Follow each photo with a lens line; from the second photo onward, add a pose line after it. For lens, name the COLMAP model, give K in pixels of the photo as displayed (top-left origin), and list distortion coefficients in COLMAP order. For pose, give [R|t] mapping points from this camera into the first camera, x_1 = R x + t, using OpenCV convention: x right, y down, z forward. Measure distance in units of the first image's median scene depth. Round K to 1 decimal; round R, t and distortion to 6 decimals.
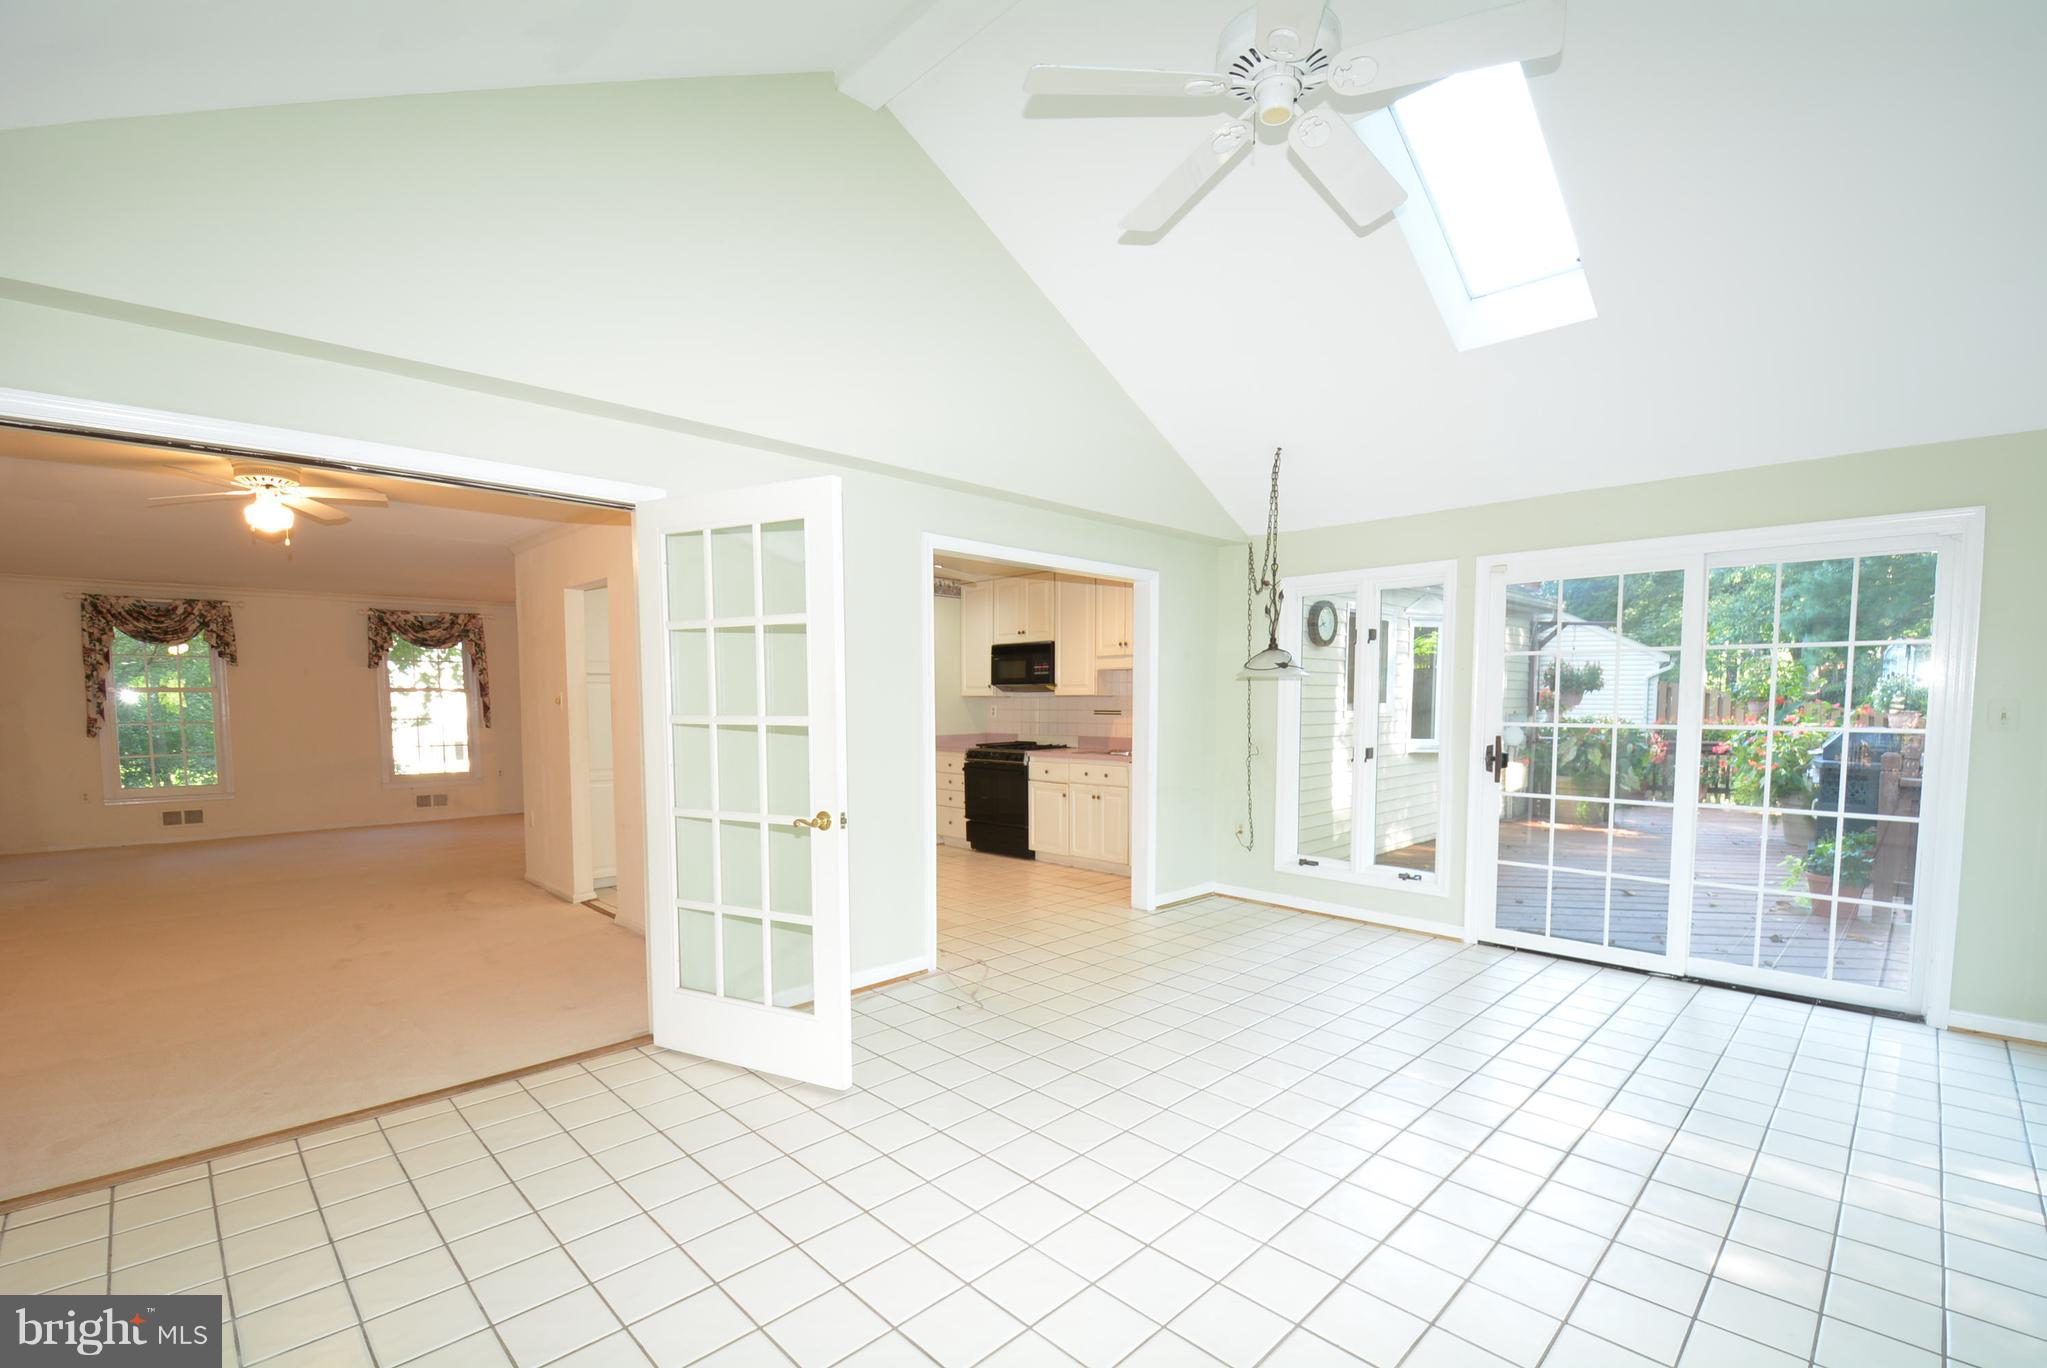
lens RADIAL K [[899.1, 0, 1013.5], [0, 899.1, 694.7], [0, 0, 1]] dist [-0.006085, -0.012105]
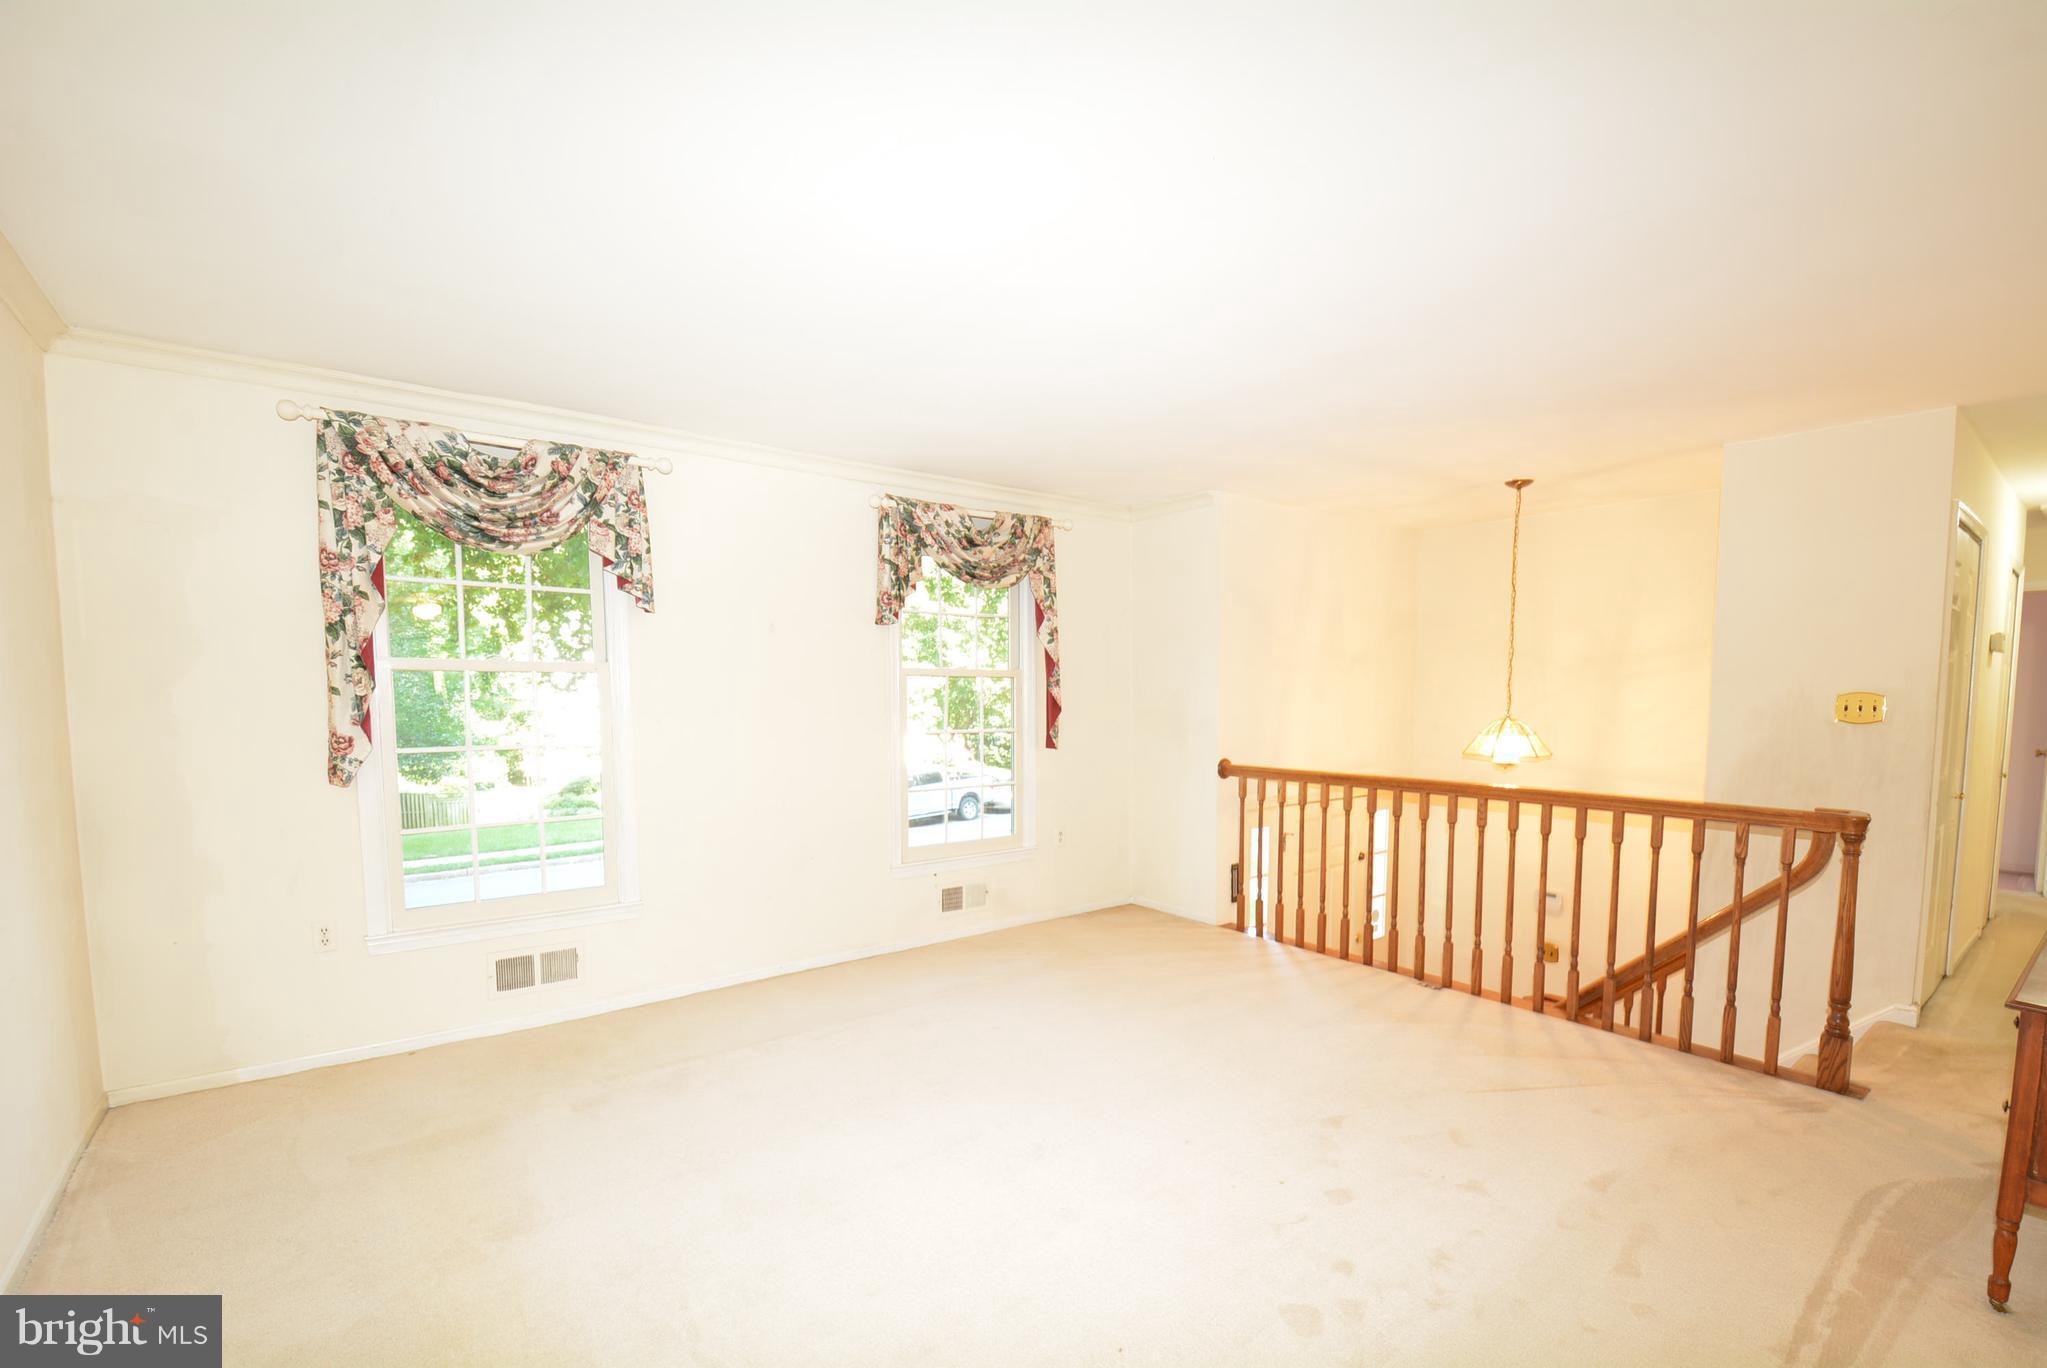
lens RADIAL K [[876.5, 0, 1027.6], [0, 876.5, 690.6], [0, 0, 1]] dist [-0.027486, -0.000740]
pose [[0.992360, 0.000292, -0.123376, -0.665005], [-0.000651, 0.999996, -0.002868, 0.006921], [0.123374, 0.002926, 0.992356, 0.627585]]
